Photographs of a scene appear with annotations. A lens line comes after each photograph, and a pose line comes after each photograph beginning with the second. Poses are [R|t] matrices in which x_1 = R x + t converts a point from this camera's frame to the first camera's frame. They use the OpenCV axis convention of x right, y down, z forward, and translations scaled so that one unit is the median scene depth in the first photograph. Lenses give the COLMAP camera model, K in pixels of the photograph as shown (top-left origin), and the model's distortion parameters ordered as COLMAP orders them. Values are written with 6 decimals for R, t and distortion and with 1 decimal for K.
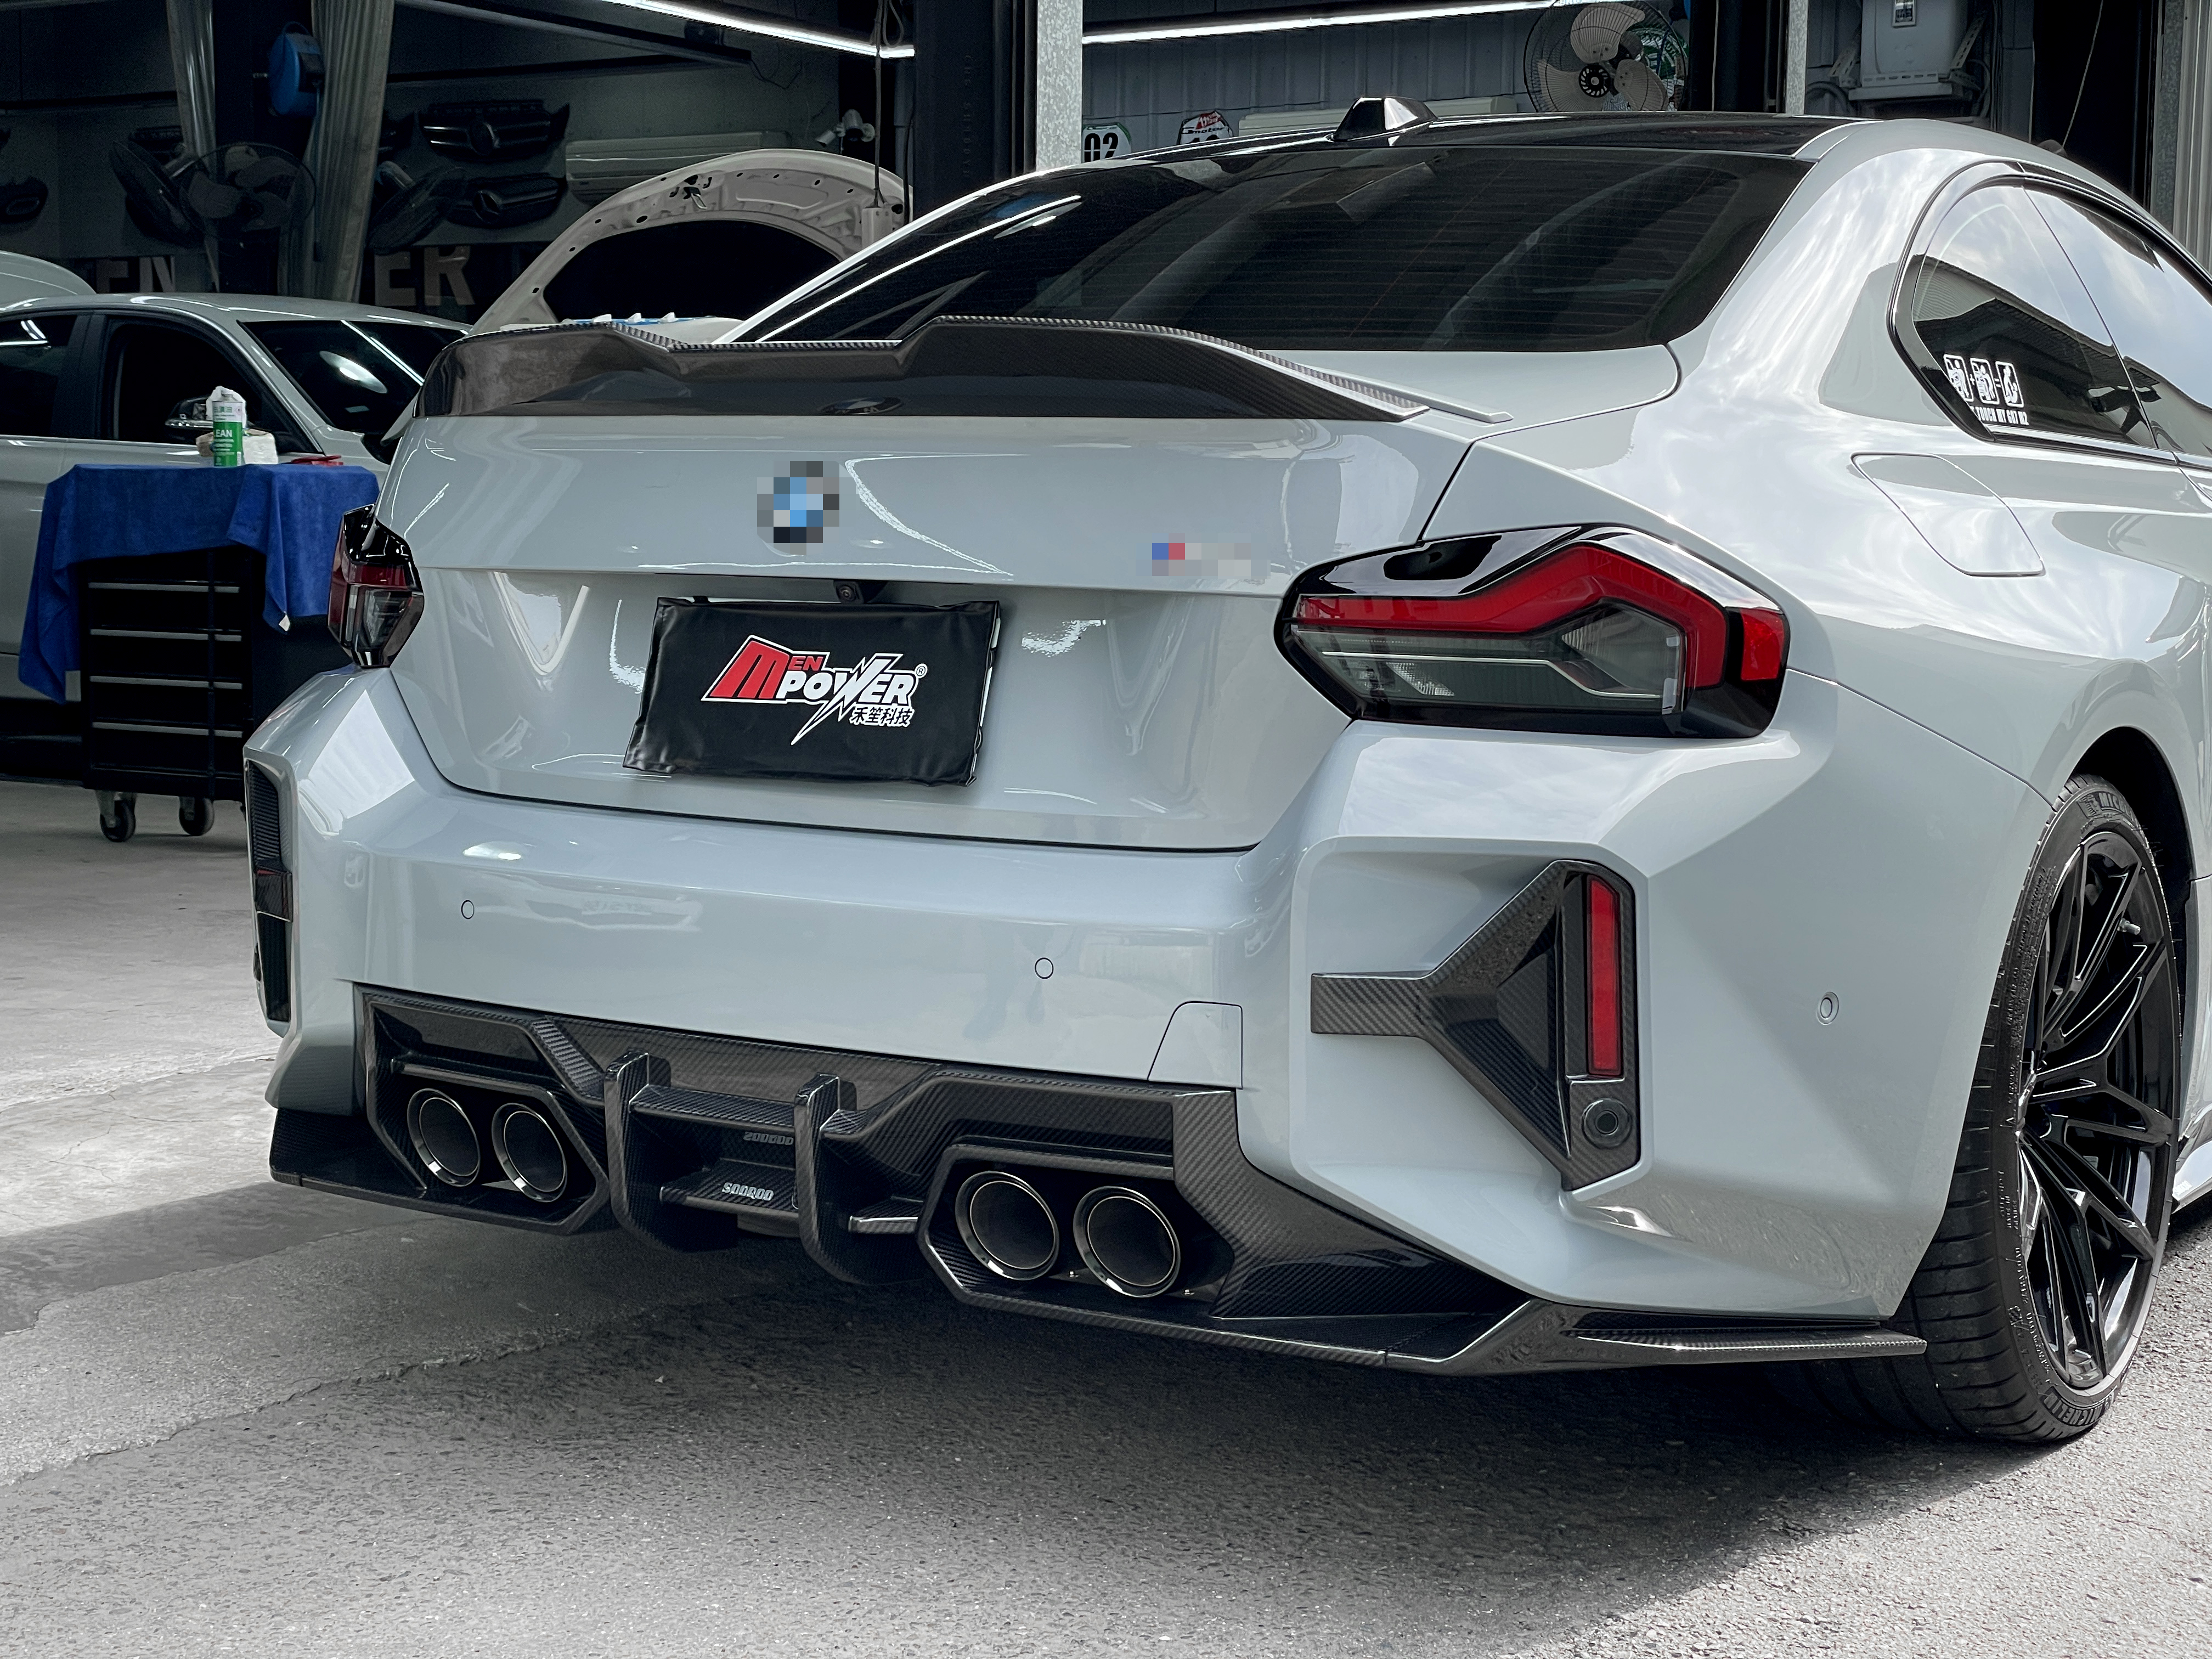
lens RADIAL K [[3356.9, 0, 1142.2], [0, 3356.9, 830.3], [0, 0, 1]] dist [0.149328, -0.394652]
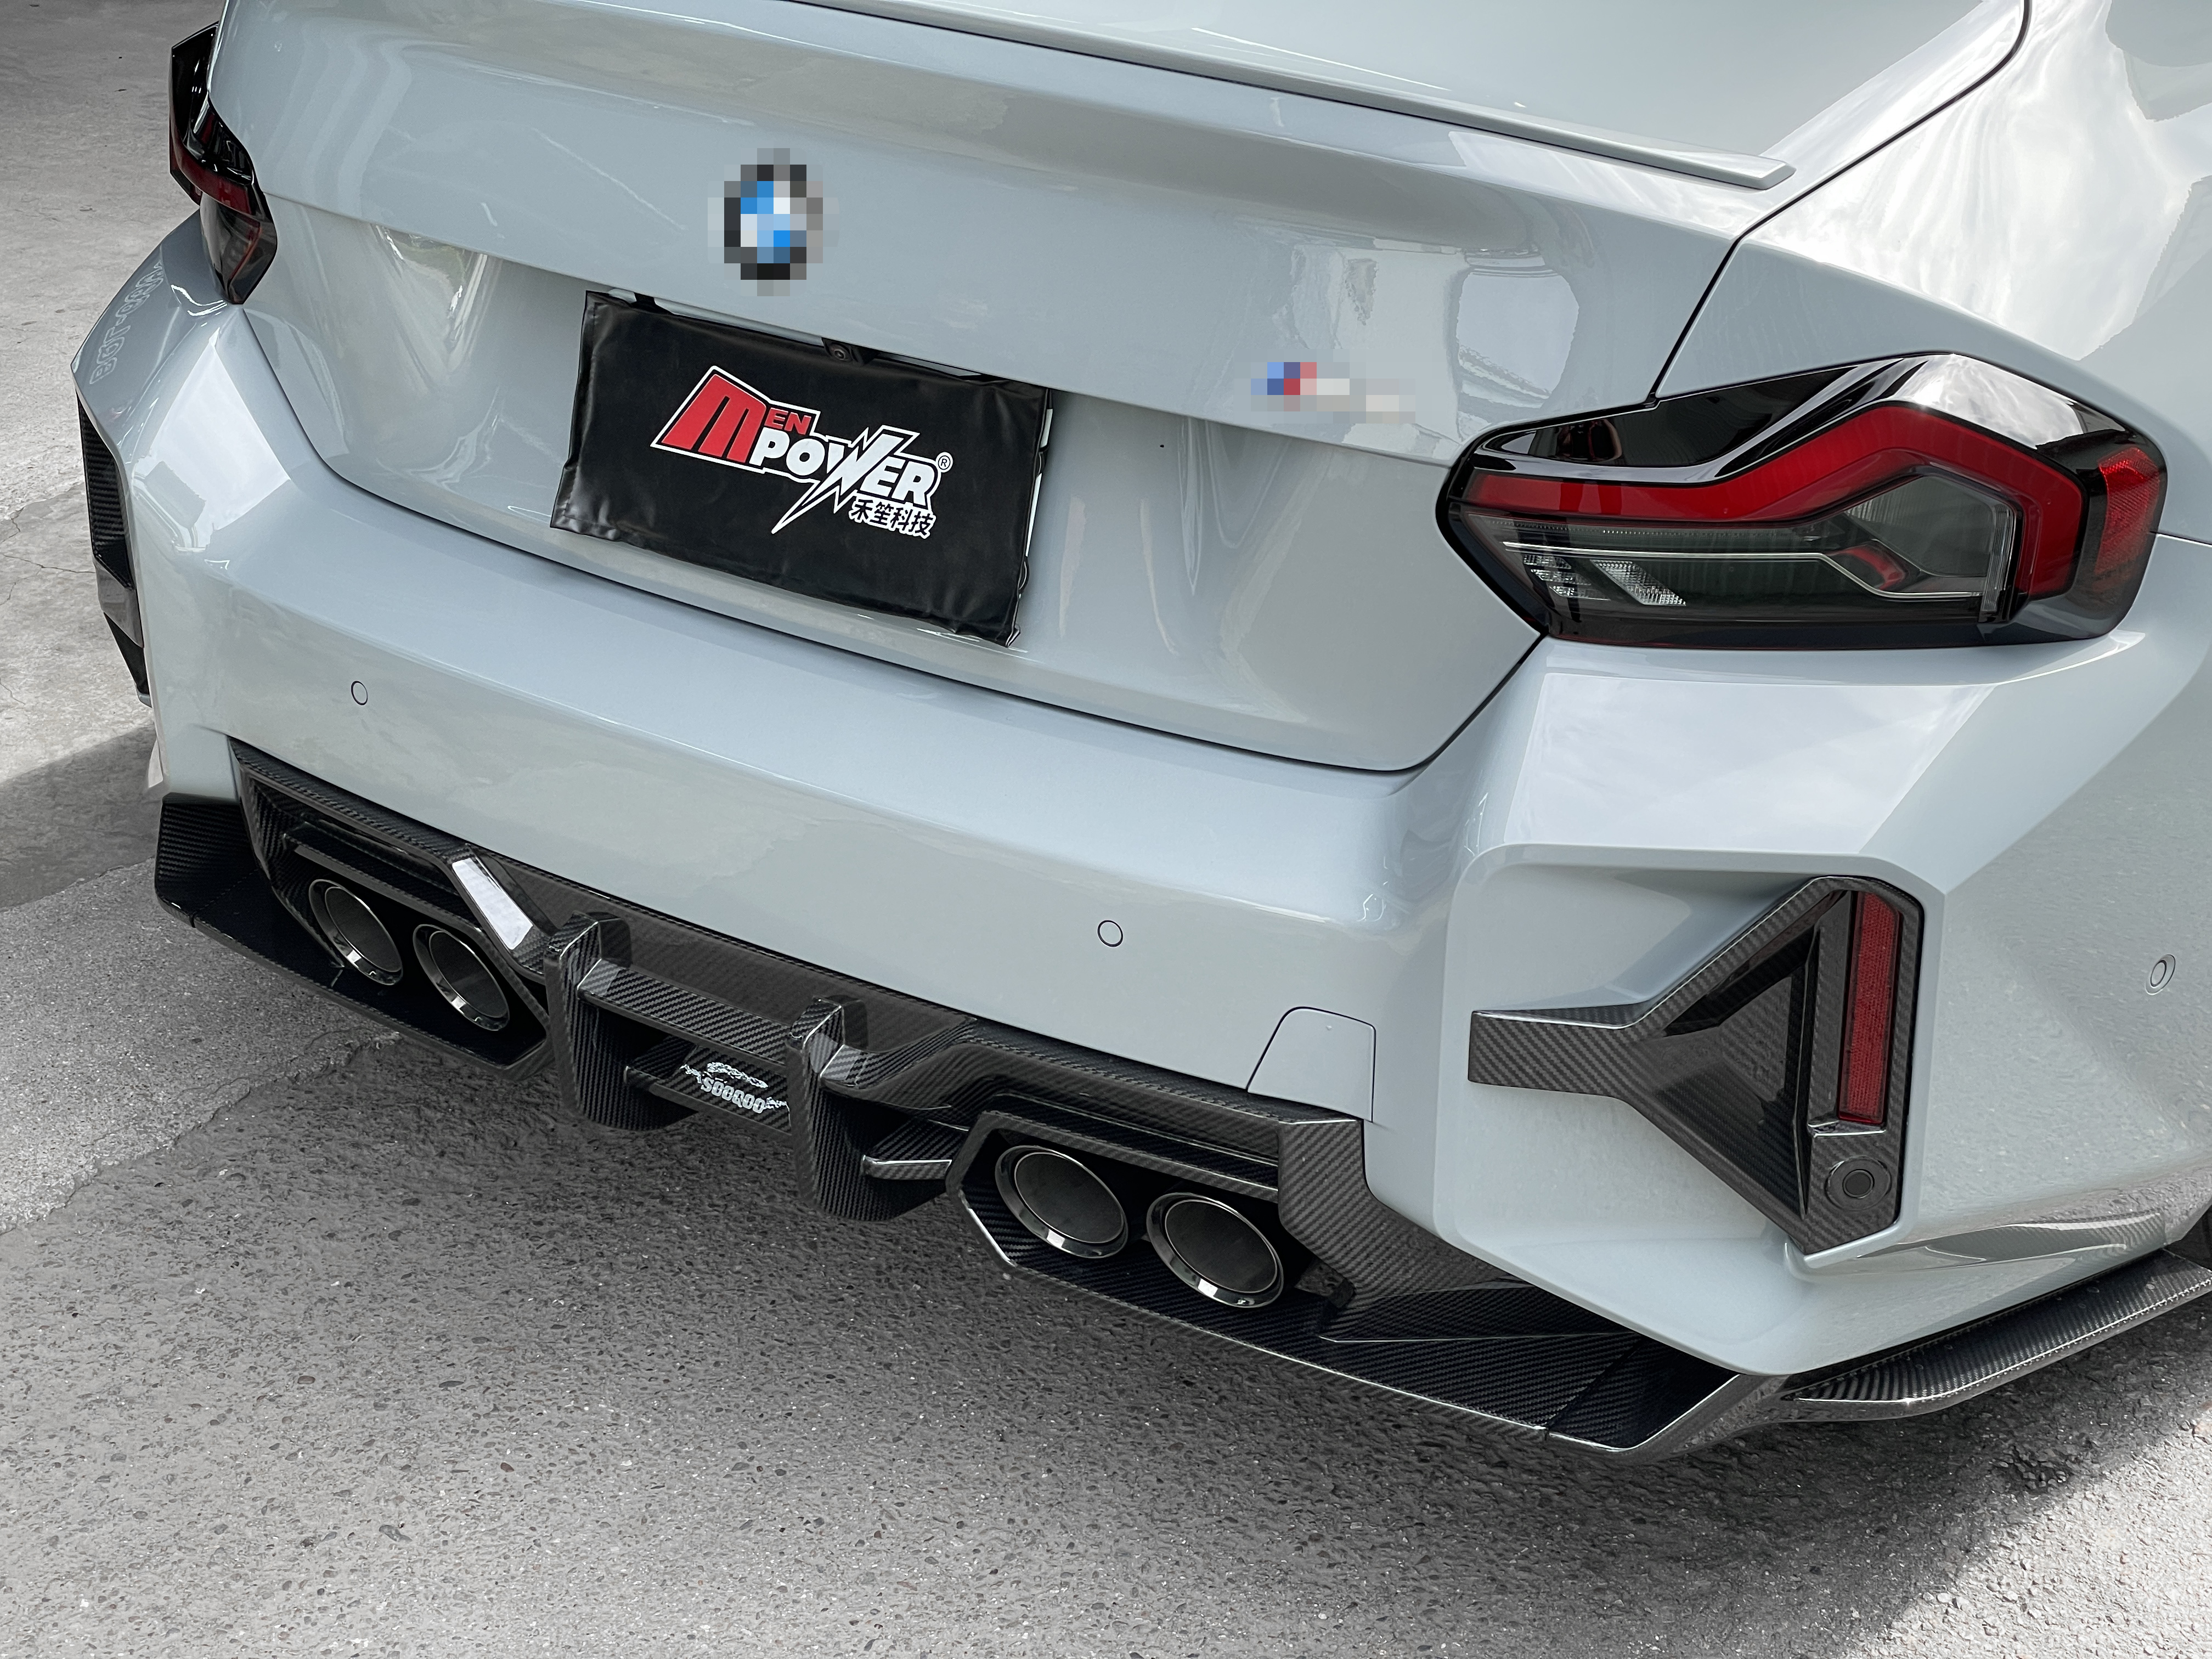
lens RADIAL K [[3356.9, 0, 1142.2], [0, 3356.9, 830.3], [0, 0, 1]] dist [0.149328, -0.394652]
pose [[0.999669, 0.015626, -0.020461, -0.006522], [-0.007621, 0.938742, 0.344537, -0.218371], [0.024591, -0.344267, 0.938550, 0.281080]]
